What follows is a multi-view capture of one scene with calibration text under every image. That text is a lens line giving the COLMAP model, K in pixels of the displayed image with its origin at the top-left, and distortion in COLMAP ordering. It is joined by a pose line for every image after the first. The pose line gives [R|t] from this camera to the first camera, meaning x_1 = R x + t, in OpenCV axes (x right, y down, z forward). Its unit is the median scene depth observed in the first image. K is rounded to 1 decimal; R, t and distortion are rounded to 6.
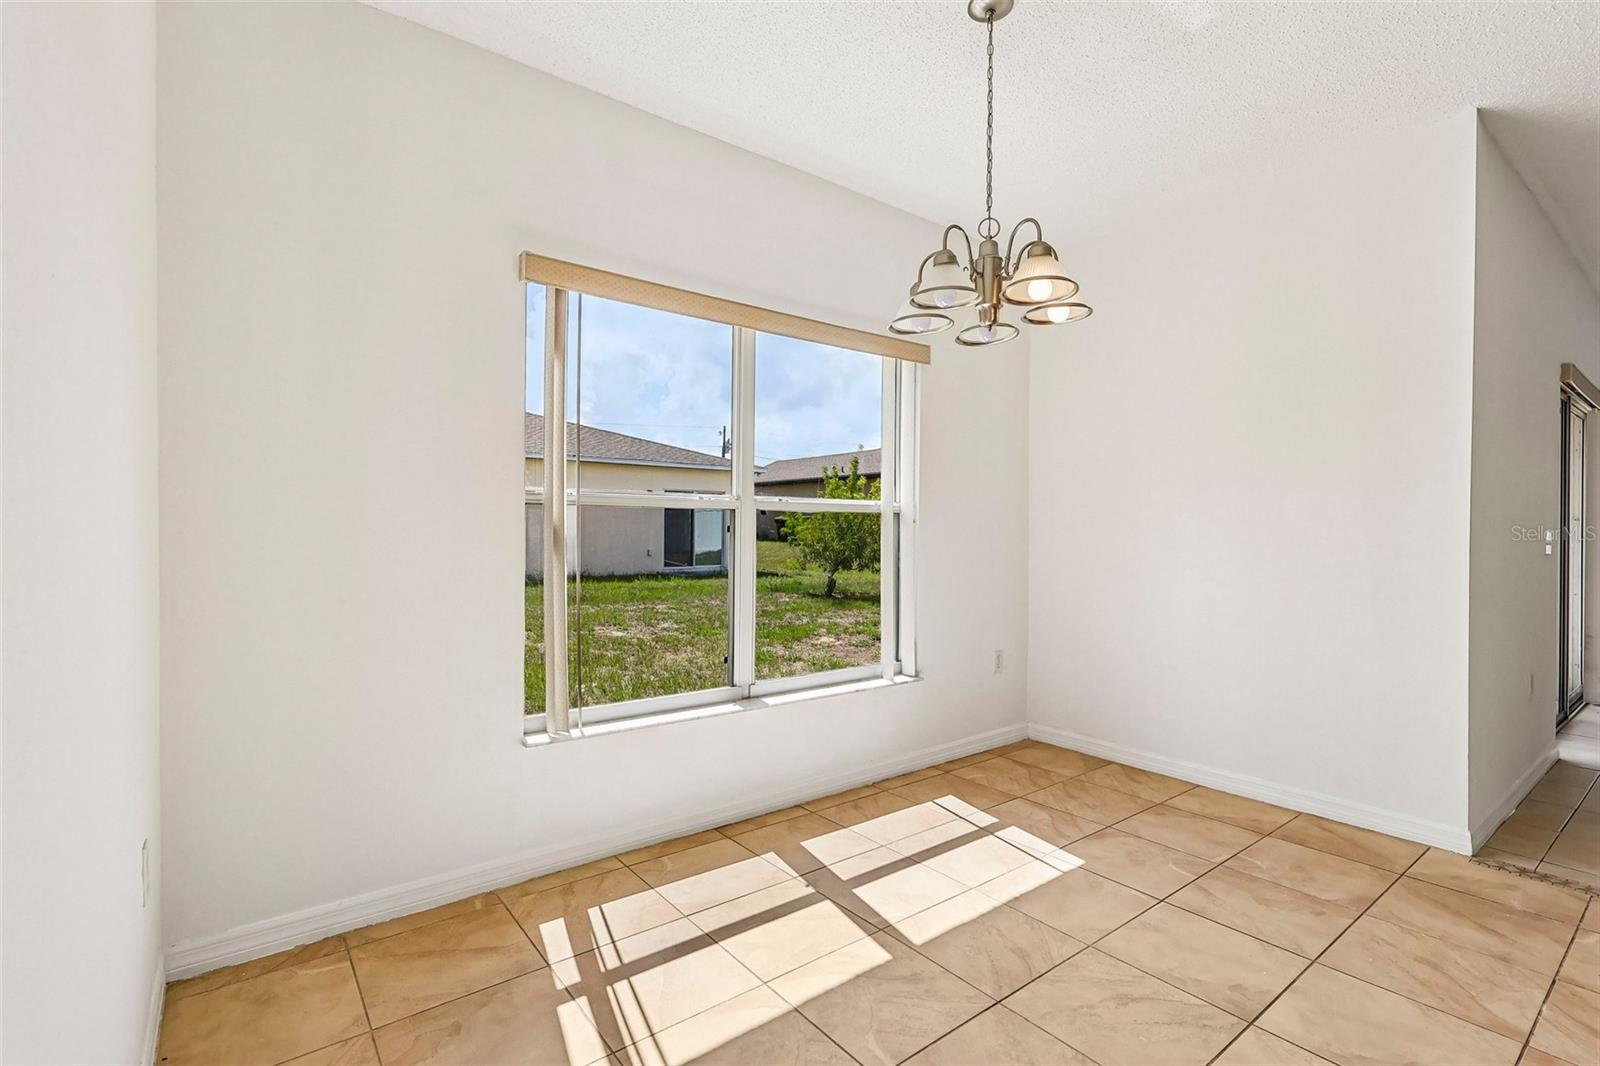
lens RADIAL K [[738.8, 0, 809.9], [0, 738.8, 529.7], [0, 0, 1]] dist [-0.000321, -0.000085]
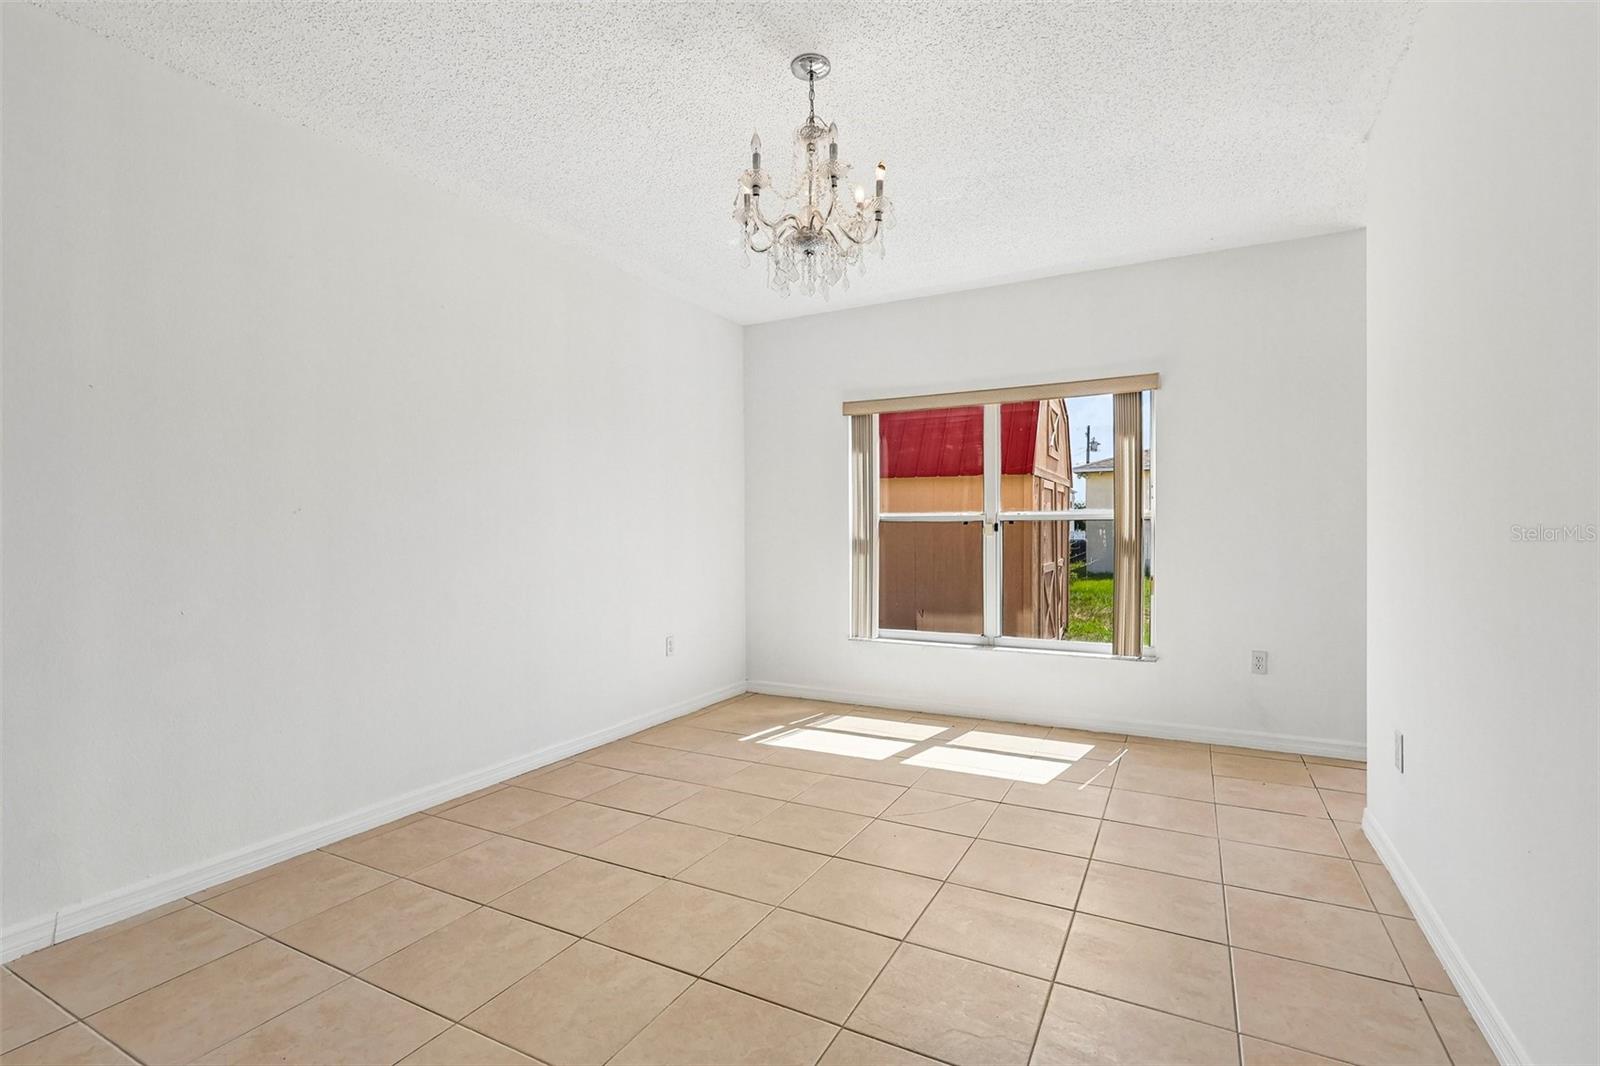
lens RADIAL K [[738.8, 0, 802.7], [0, 738.8, 536.3], [0, 0, 1]] dist [-0.000321, -0.000085]
pose [[0.412605, 0.003732, -0.910903, 1.283725], [0.004855, 0.999968, 0.006296, -0.007210], [0.910897, -0.007020, 0.412573, 0.029942]]
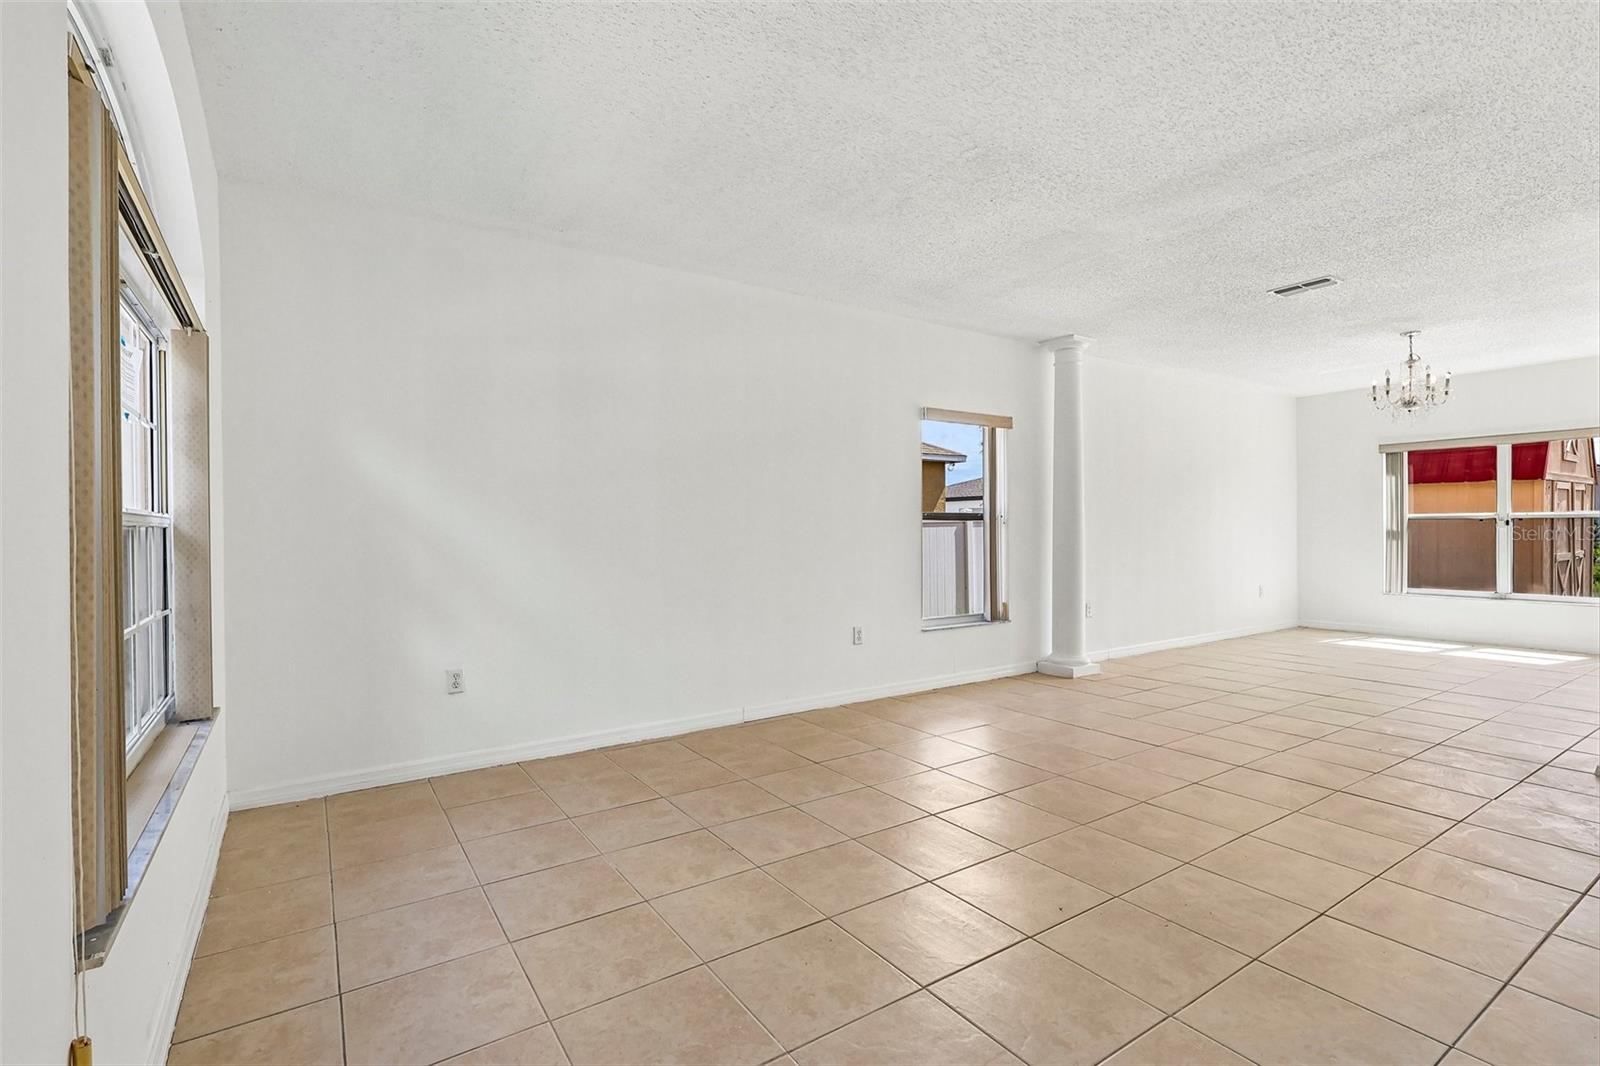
lens RADIAL K [[738.8, 0, 799.4], [0, 738.8, 526.6], [0, 0, 1]] dist [-0.000321, -0.000085]
pose [[-0.071518, -0.003930, -0.997432, 2.749133], [0.003222, 0.999986, -0.004171, 0.001851], [0.997434, -0.003512, -0.071504, -1.214428]]
